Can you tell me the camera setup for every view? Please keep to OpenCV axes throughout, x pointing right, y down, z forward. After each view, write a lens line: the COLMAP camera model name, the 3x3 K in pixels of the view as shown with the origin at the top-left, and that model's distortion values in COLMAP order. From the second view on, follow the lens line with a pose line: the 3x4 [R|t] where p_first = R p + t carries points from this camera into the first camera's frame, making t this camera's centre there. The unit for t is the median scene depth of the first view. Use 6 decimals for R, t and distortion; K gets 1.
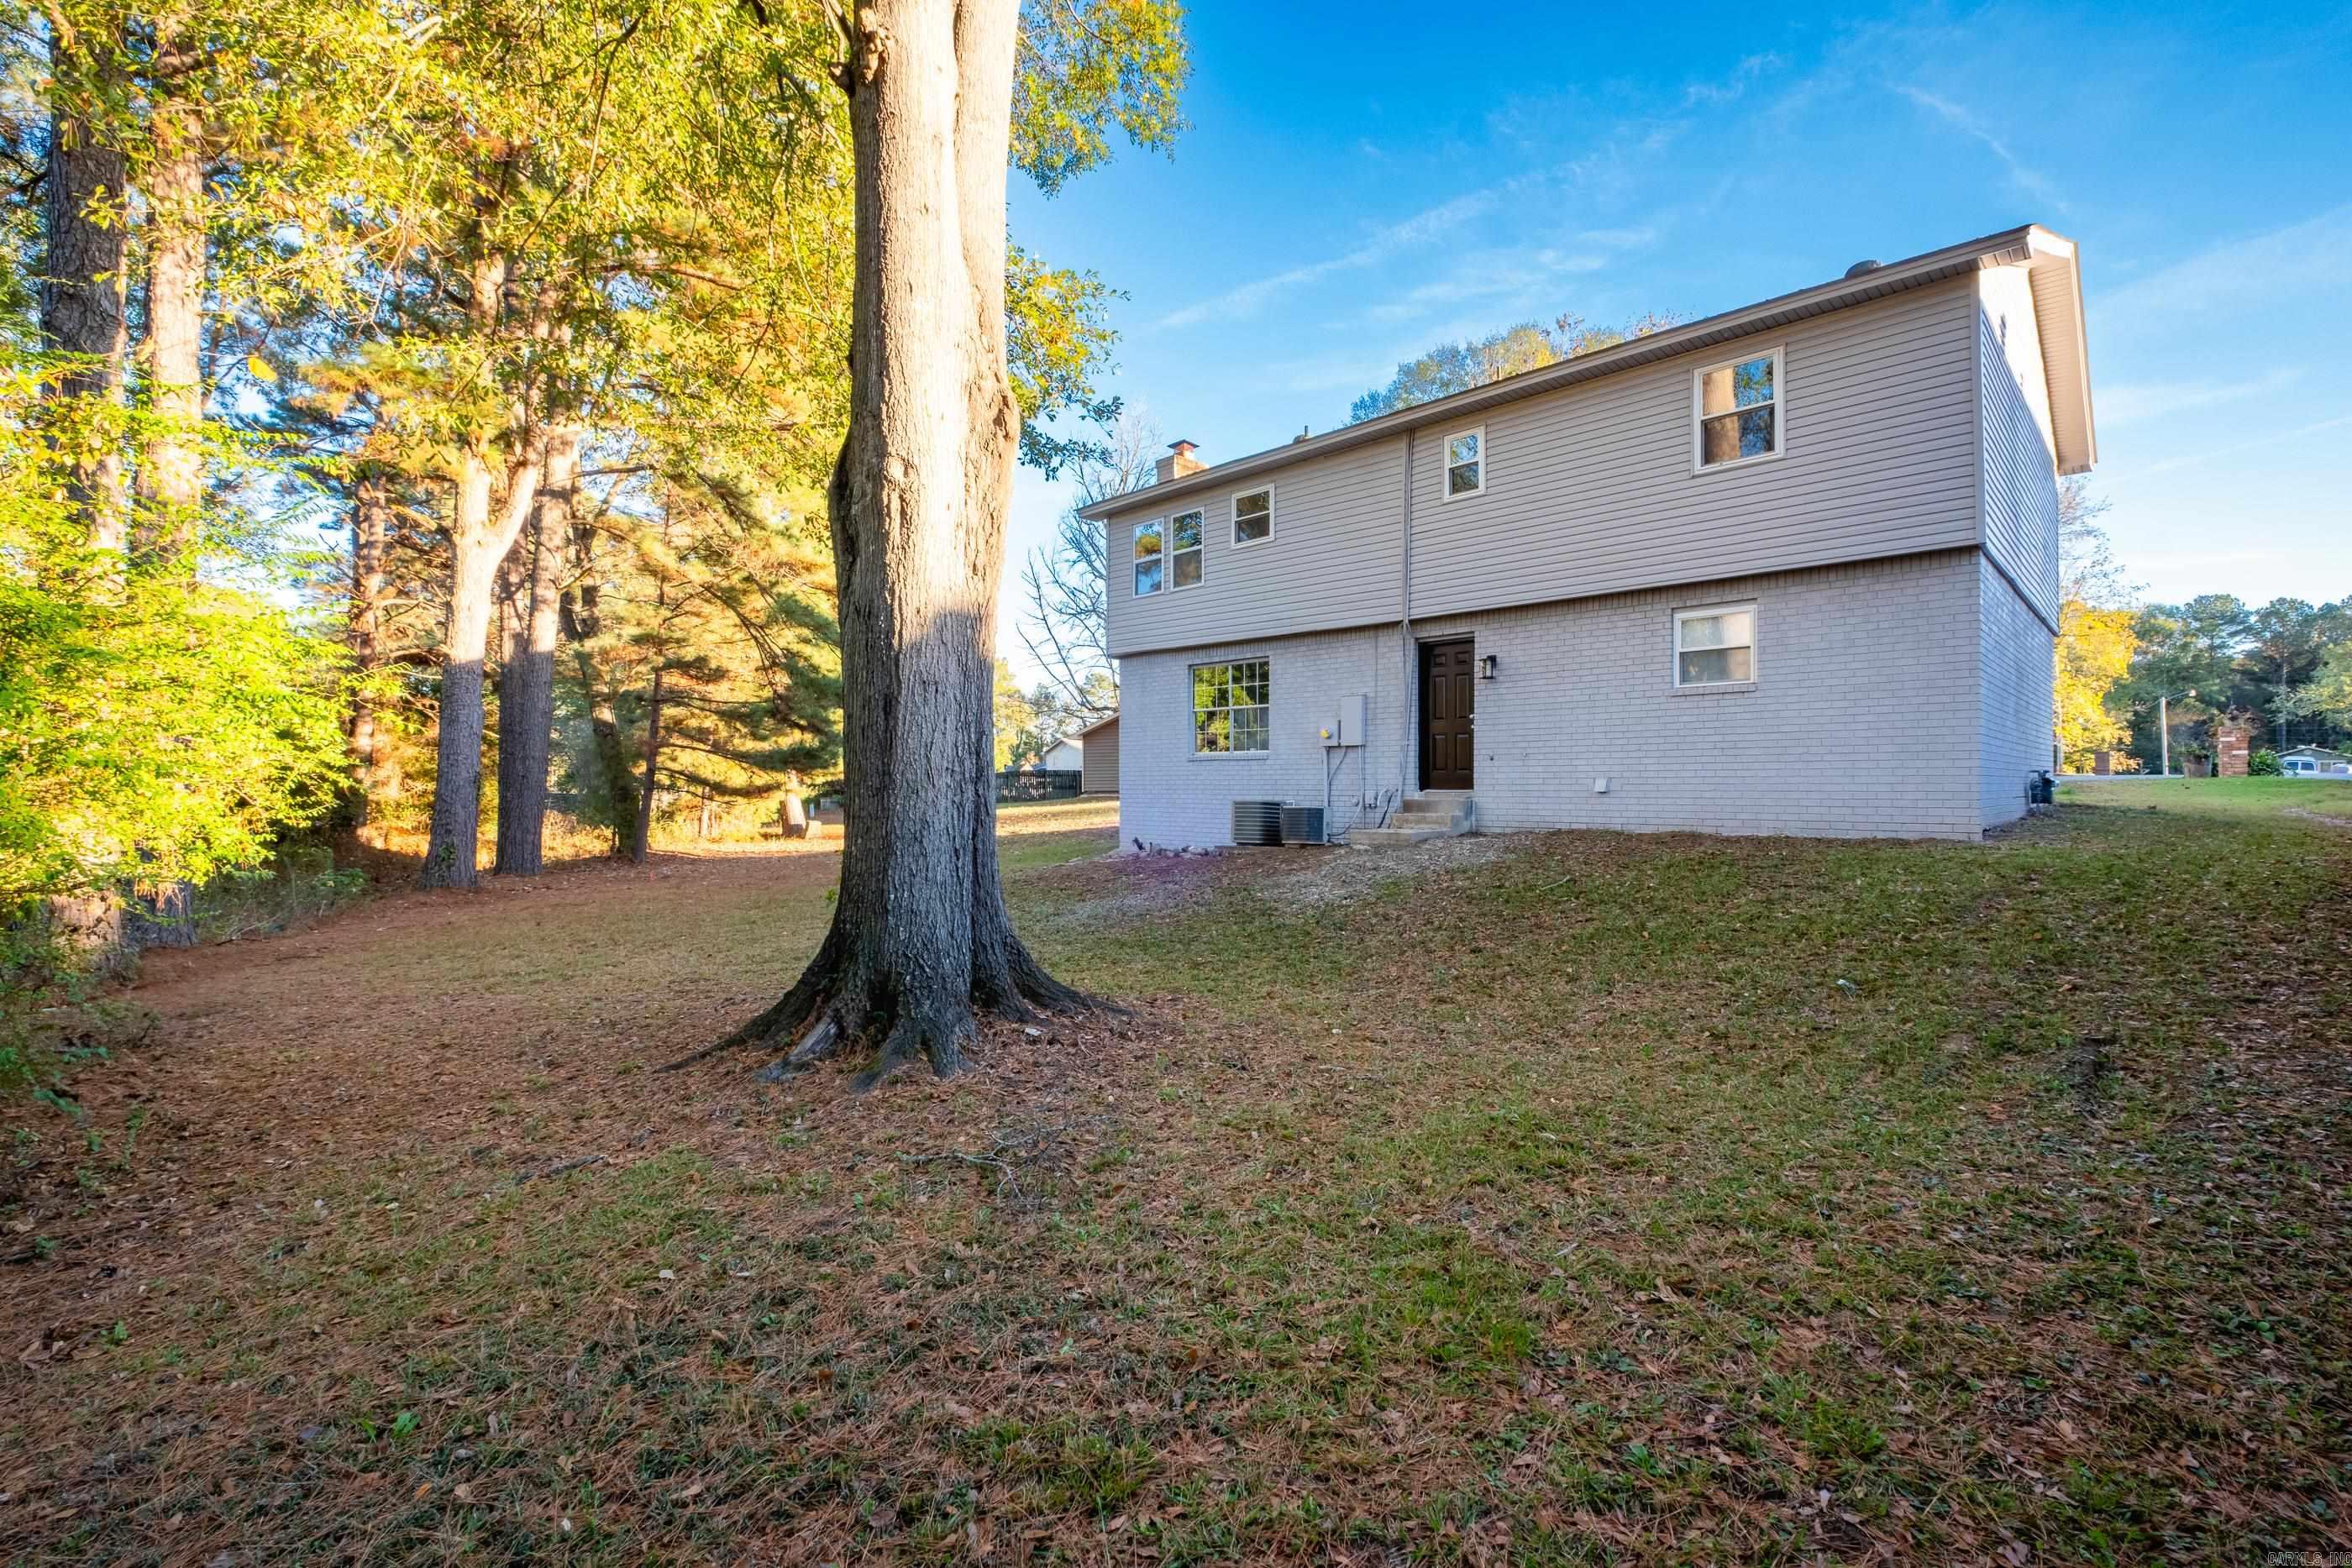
lens RADIAL K [[1062.1, 0, 1186.9], [0, 1062.1, 780.9], [0, 0, 1]] dist [0.000737, -0.001008]
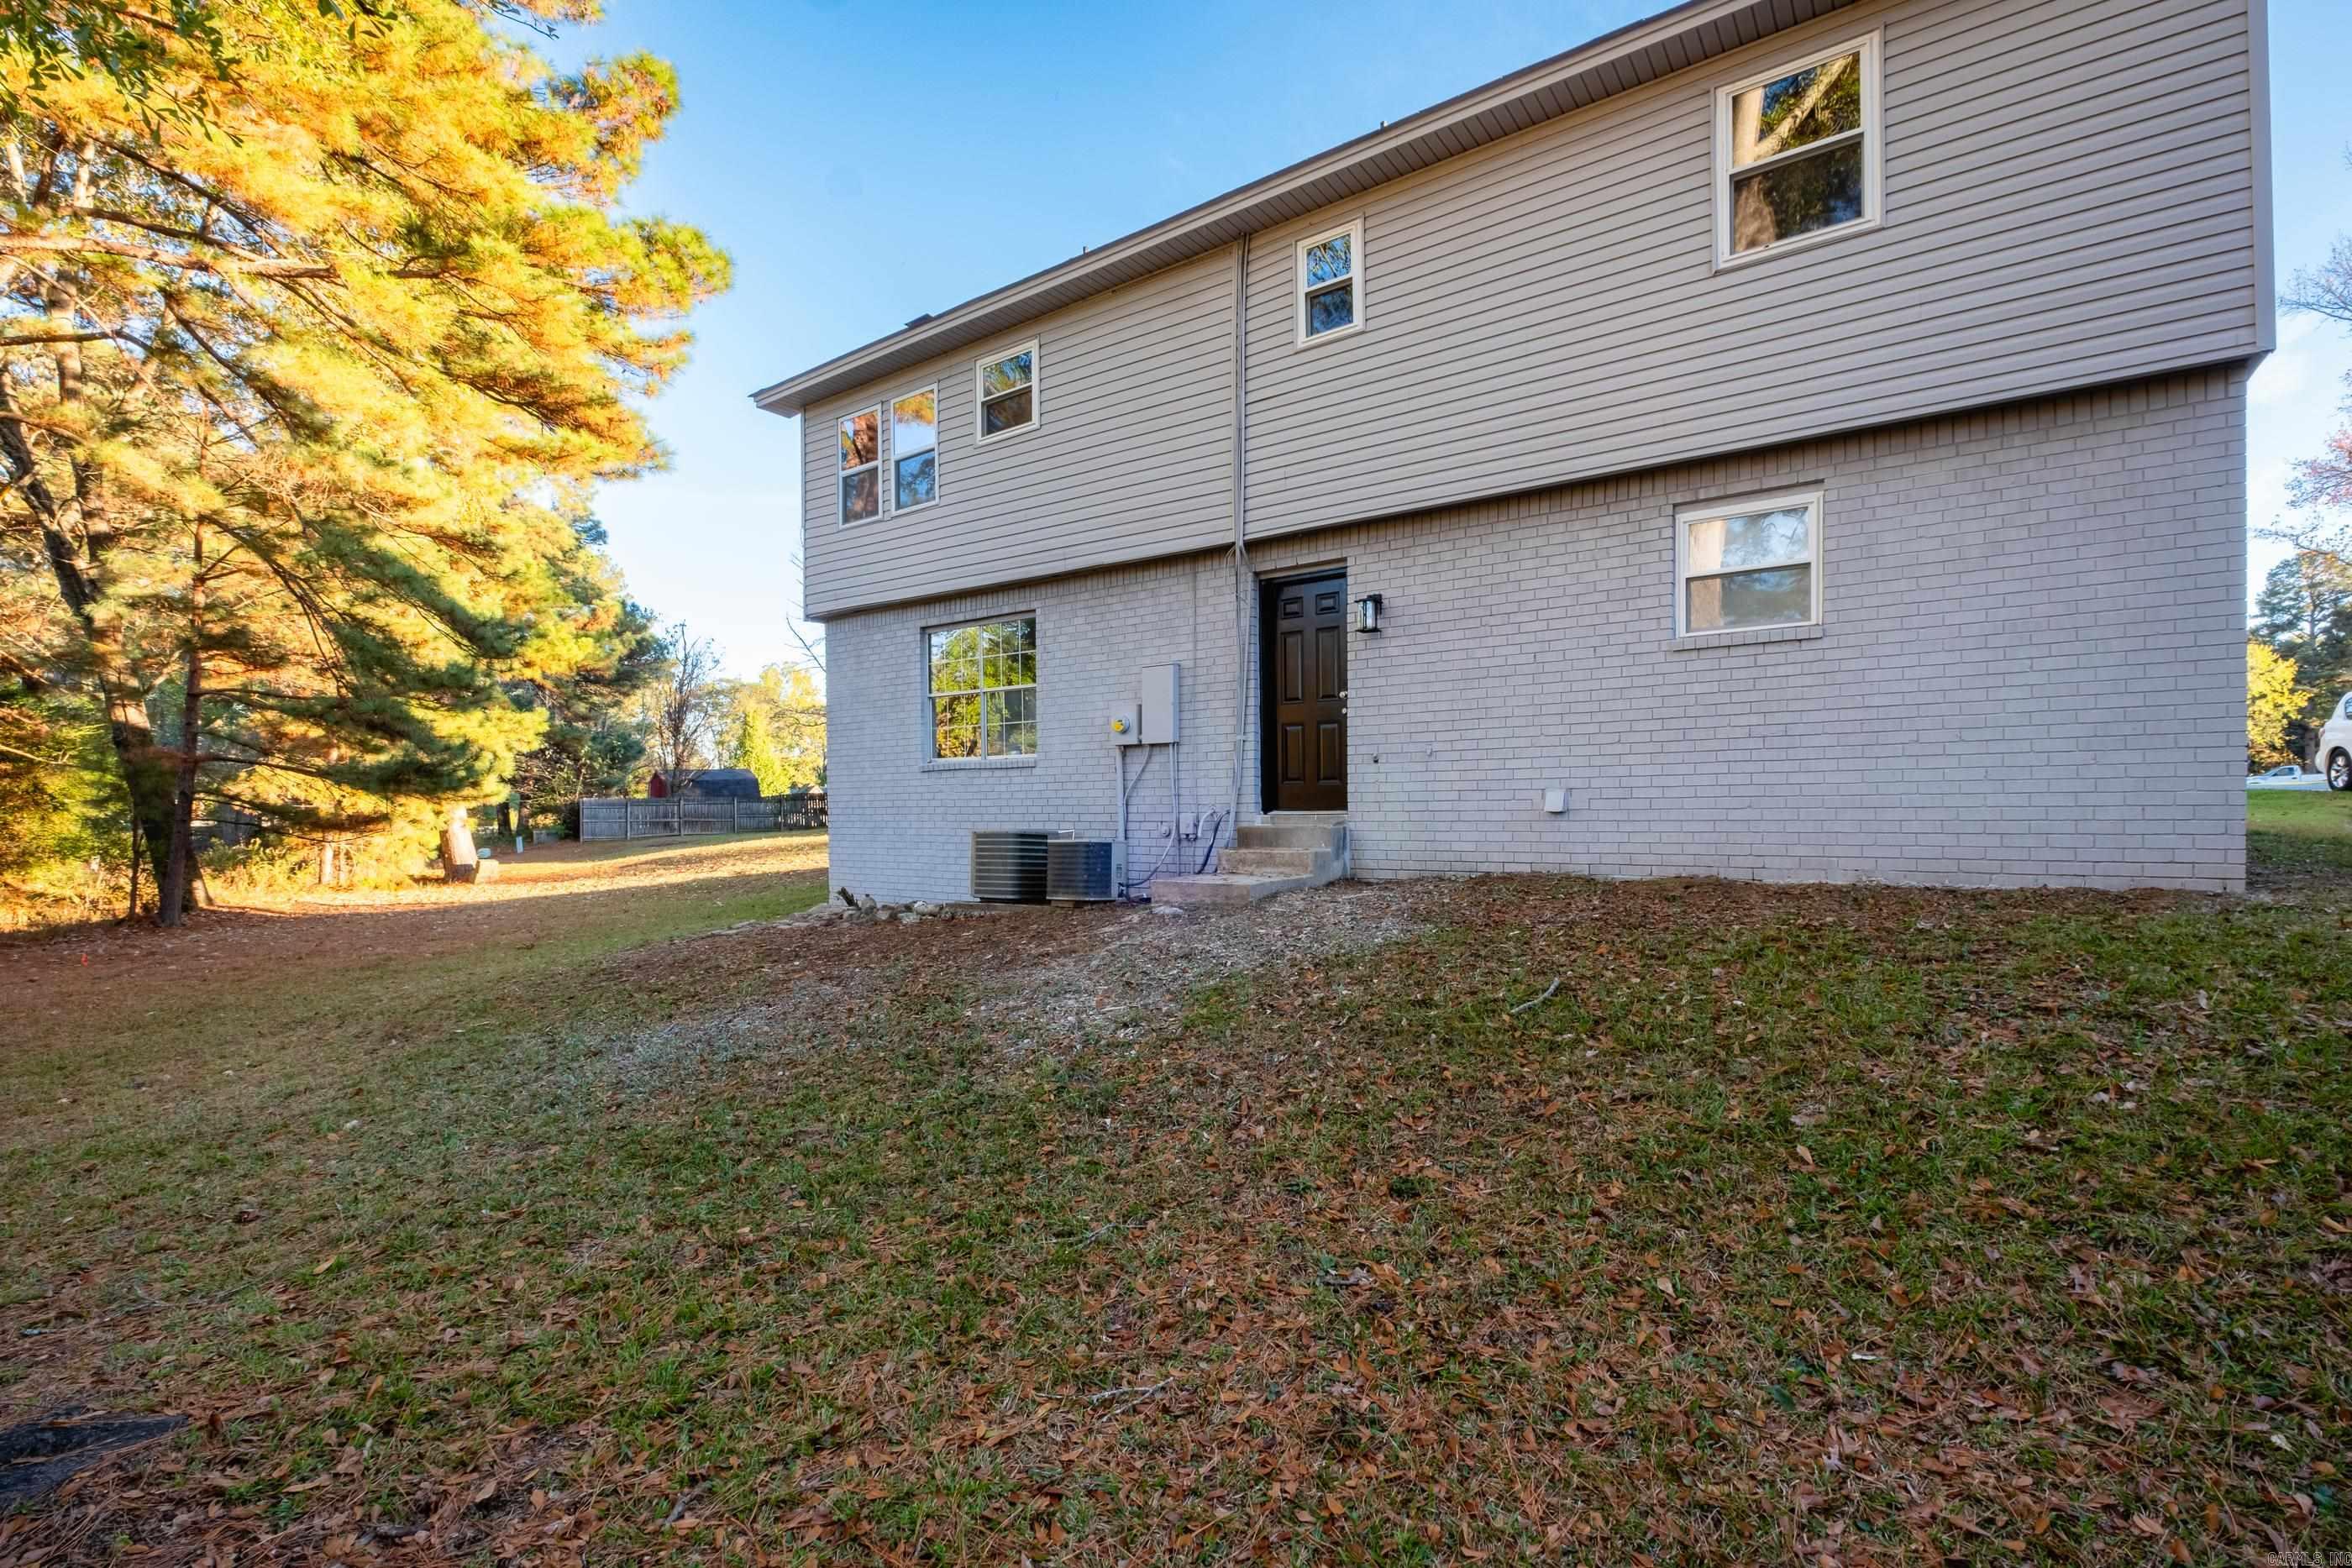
lens RADIAL K [[1062.1, 0, 1186.9], [0, 1062.1, 780.9], [0, 0, 1]] dist [0.000737, -0.001008]
pose [[0.989129, -0.004918, 0.146967, 0.082192], [0.008179, 0.999733, -0.021590, 0.003627], [-0.146821, 0.022558, 0.988906, 0.385259]]
